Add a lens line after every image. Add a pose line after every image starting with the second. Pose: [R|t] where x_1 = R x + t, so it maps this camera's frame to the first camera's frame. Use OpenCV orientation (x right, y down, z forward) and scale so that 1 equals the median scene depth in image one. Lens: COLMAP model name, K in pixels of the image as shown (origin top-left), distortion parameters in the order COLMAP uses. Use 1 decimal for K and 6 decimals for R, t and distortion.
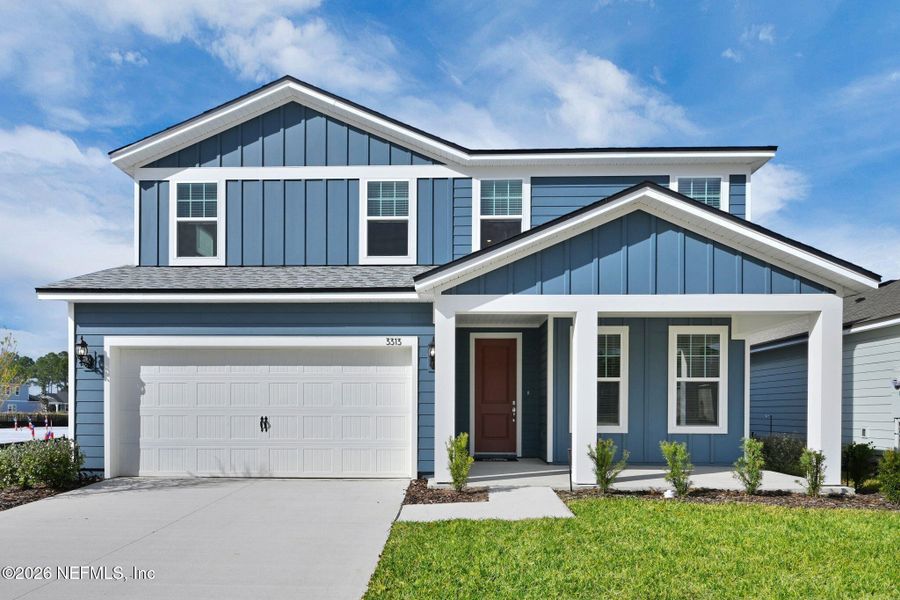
lens RADIAL K [[500.0, 0, 444.9], [0, 500.0, 377.2], [0, 0, 1]] dist [-0.000772, -0.000162]
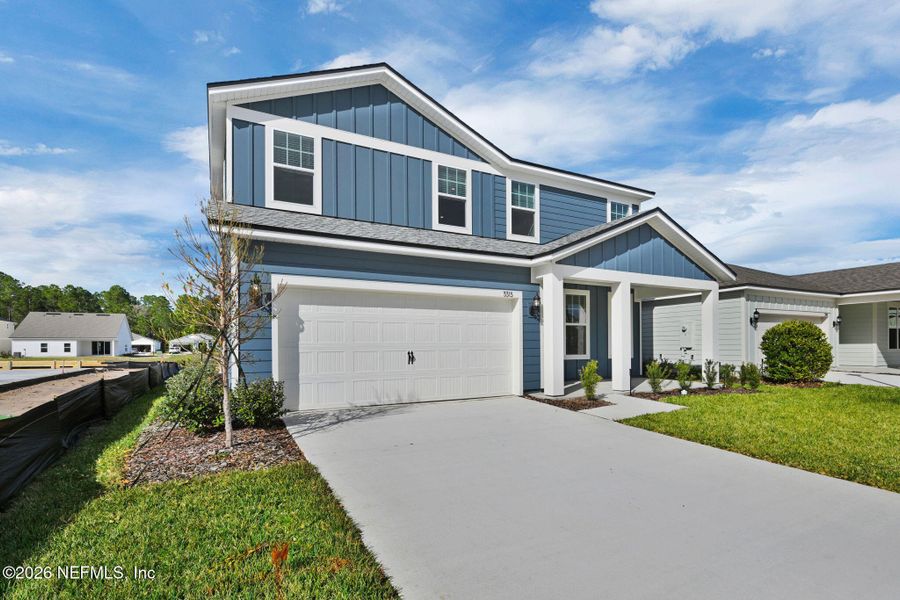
lens RADIAL K [[496.6, 0, 340.0], [0, 496.6, 302.5], [0, 0, 1]] dist [0.000944, 0.001244]
pose [[0.870622, 0.037014, 0.490559, -0.989303], [-0.027337, 0.999265, -0.026882, -0.001730], [-0.491193, 0.009993, 0.870993, 0.029307]]
